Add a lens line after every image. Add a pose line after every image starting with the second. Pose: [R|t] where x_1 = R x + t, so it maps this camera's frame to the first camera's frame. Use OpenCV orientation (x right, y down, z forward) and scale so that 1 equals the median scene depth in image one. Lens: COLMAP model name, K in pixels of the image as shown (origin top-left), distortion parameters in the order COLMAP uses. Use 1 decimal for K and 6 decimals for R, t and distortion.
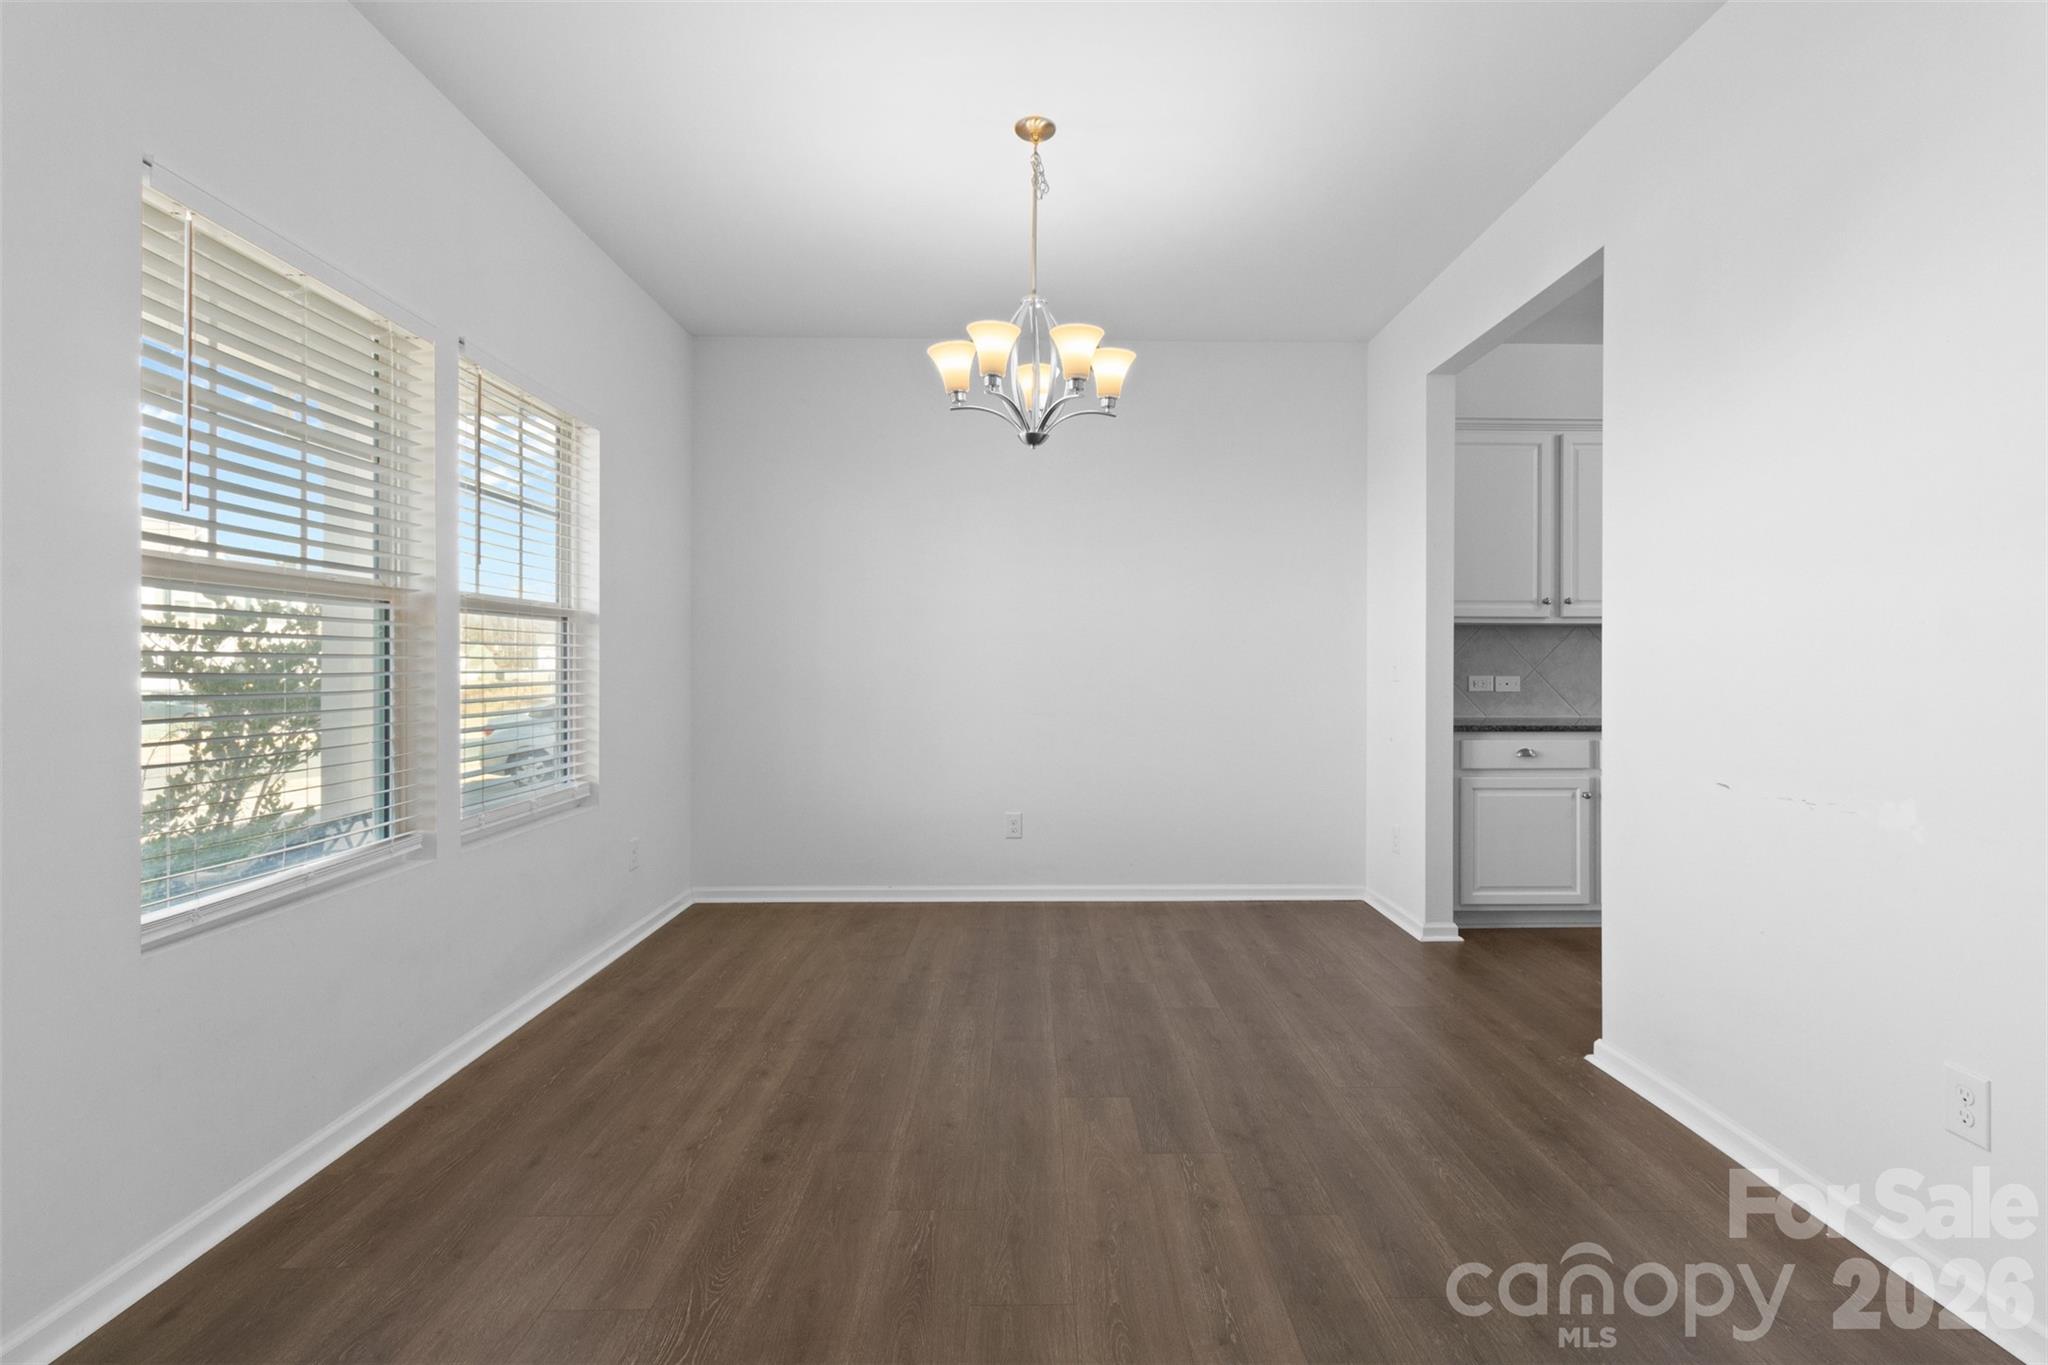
lens RADIAL K [[948.5, 0, 1034.7], [0, 948.5, 663.9], [0, 0, 1]] dist [0.000154, -0.000013]
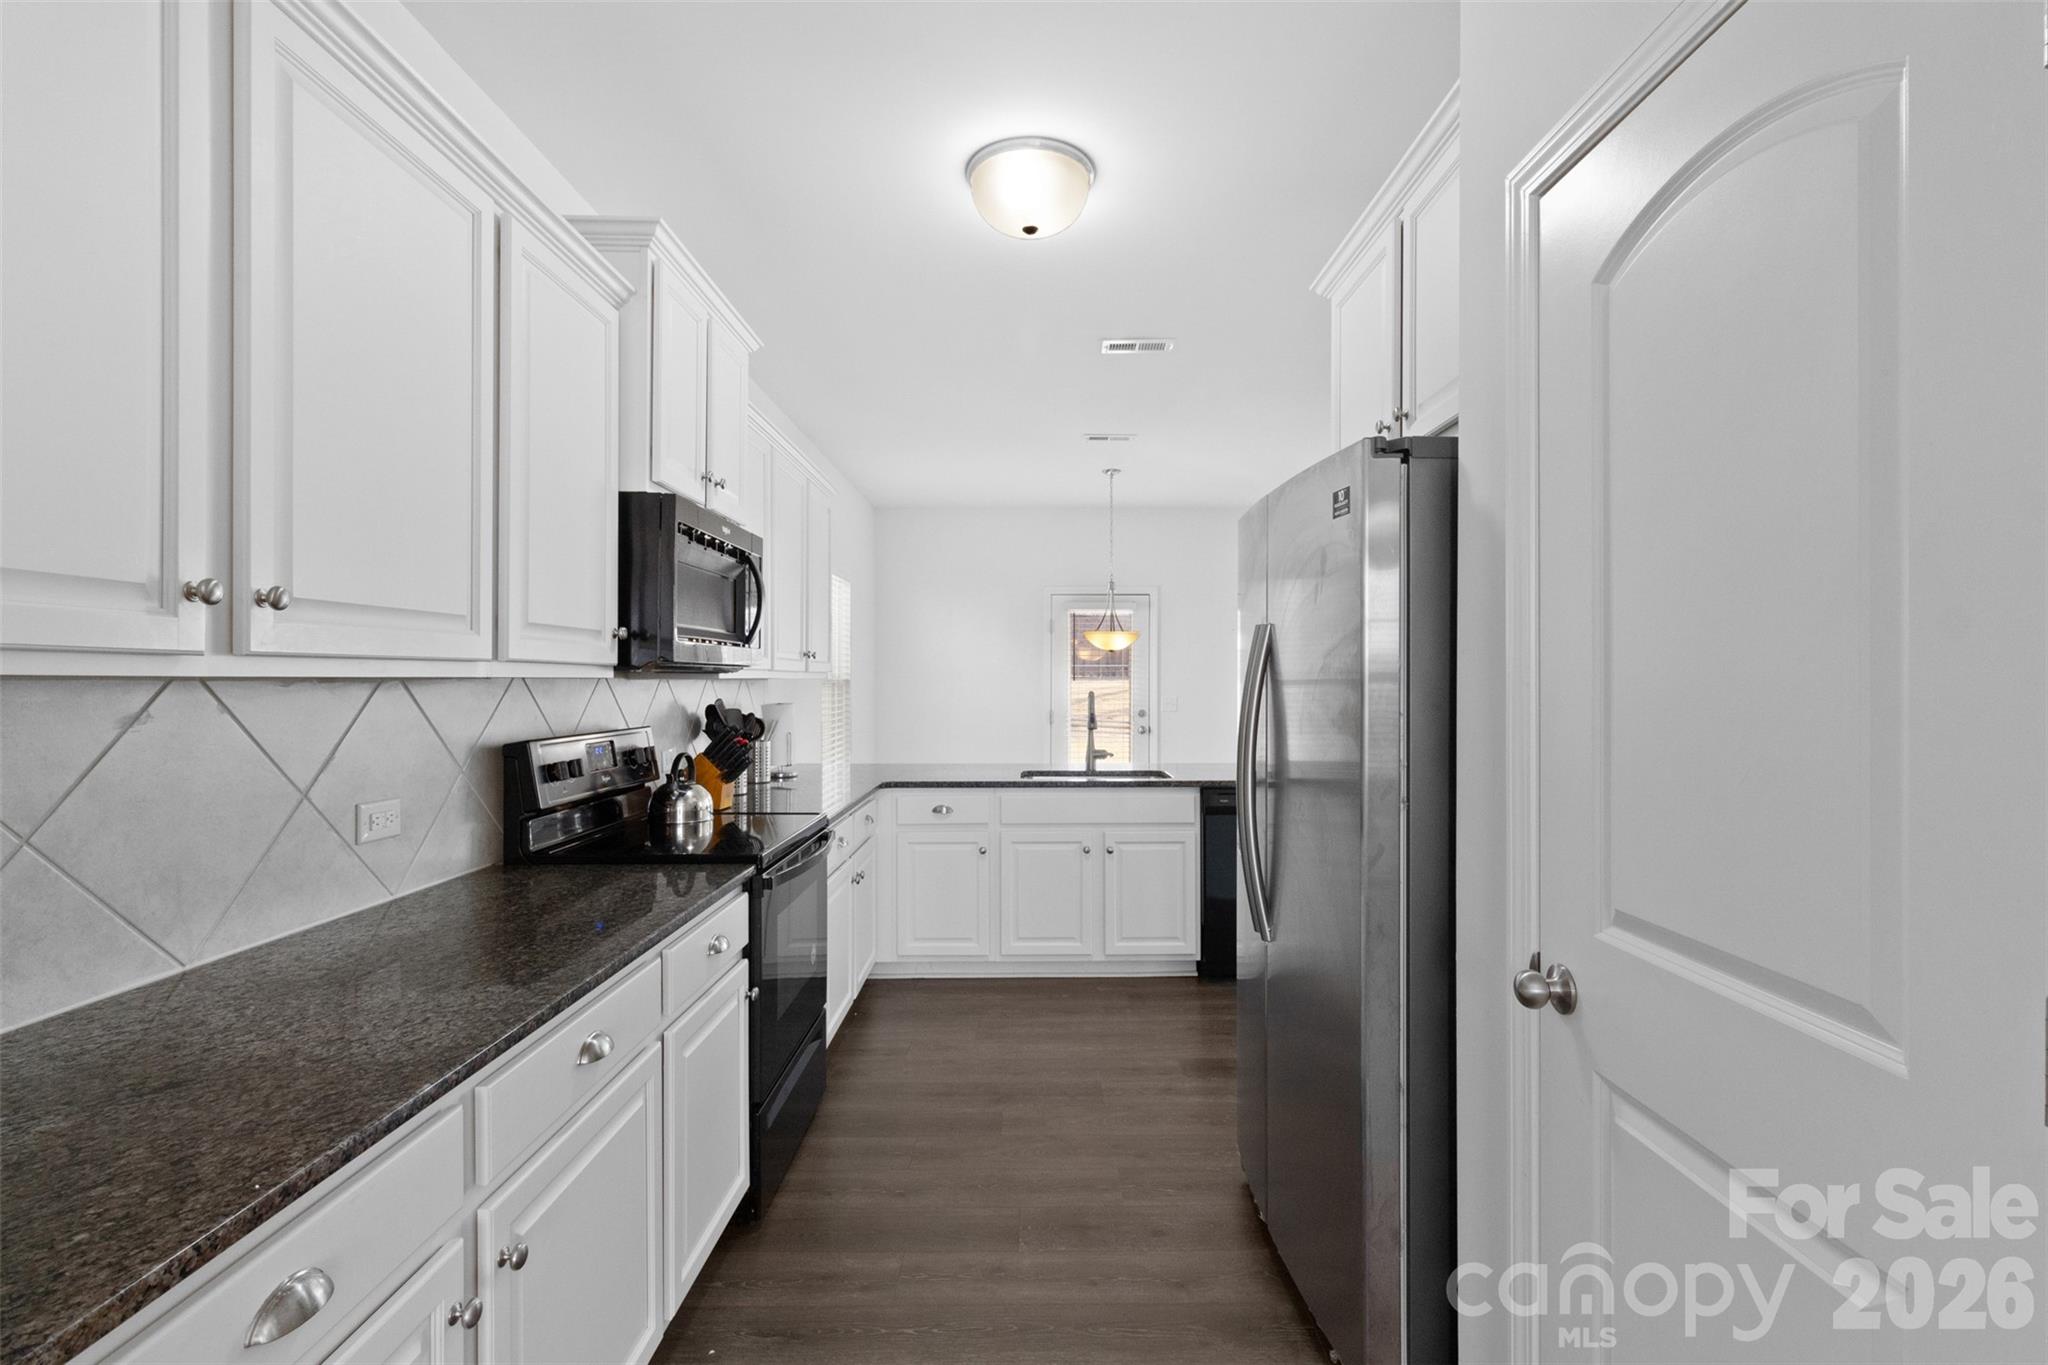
lens RADIAL K [[950.5, 0, 1043.6], [0, 950.5, 678.5], [0, 0, 1]] dist [0.001700, 0.000480]
pose [[0.002585, 0.000281, 0.999997, 0.304791], [-0.002992, 0.999995, -0.000273, -0.046326], [-0.999992, -0.002991, 0.002586, 0.828785]]
